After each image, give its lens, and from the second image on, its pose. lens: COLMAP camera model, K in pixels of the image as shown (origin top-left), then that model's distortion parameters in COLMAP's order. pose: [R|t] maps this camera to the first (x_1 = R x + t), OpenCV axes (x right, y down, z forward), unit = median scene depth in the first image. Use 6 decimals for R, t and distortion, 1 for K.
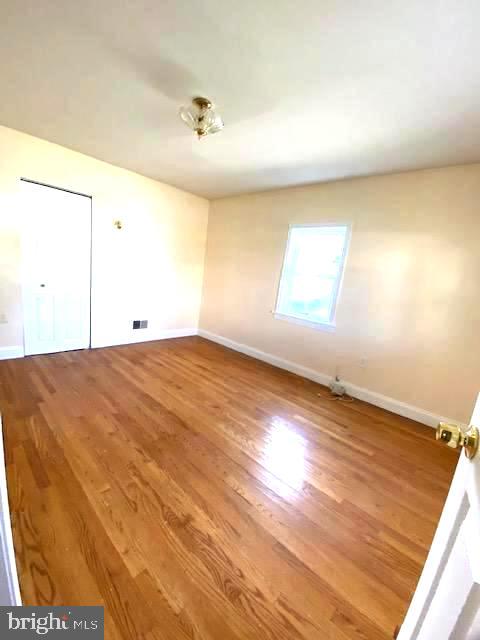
lens RADIAL K [[257.6, 0, 240.0], [0, 257.6, 320.0], [0, 0, 1]] dist [0.026316, -0.025334]
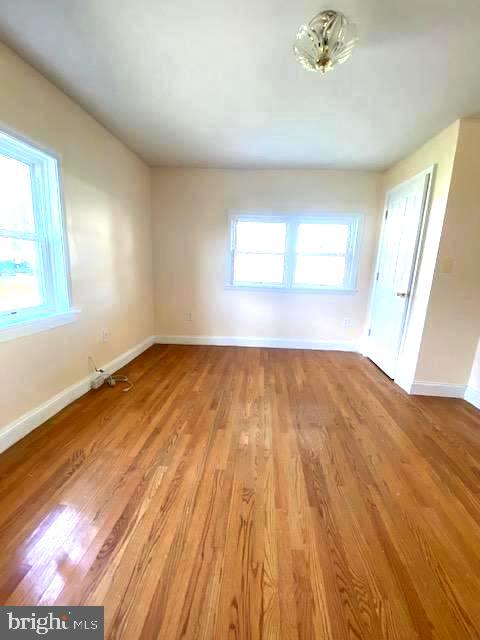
lens RADIAL K [[257.6, 0, 240.0], [0, 257.6, 320.0], [0, 0, 1]] dist [0.026316, -0.025334]
pose [[-0.600932, -0.296643, 0.742216, -0.578003], [0.041607, 0.915714, 0.399671, -0.291971], [-0.798217, 0.271056, -0.537939, 1.359786]]
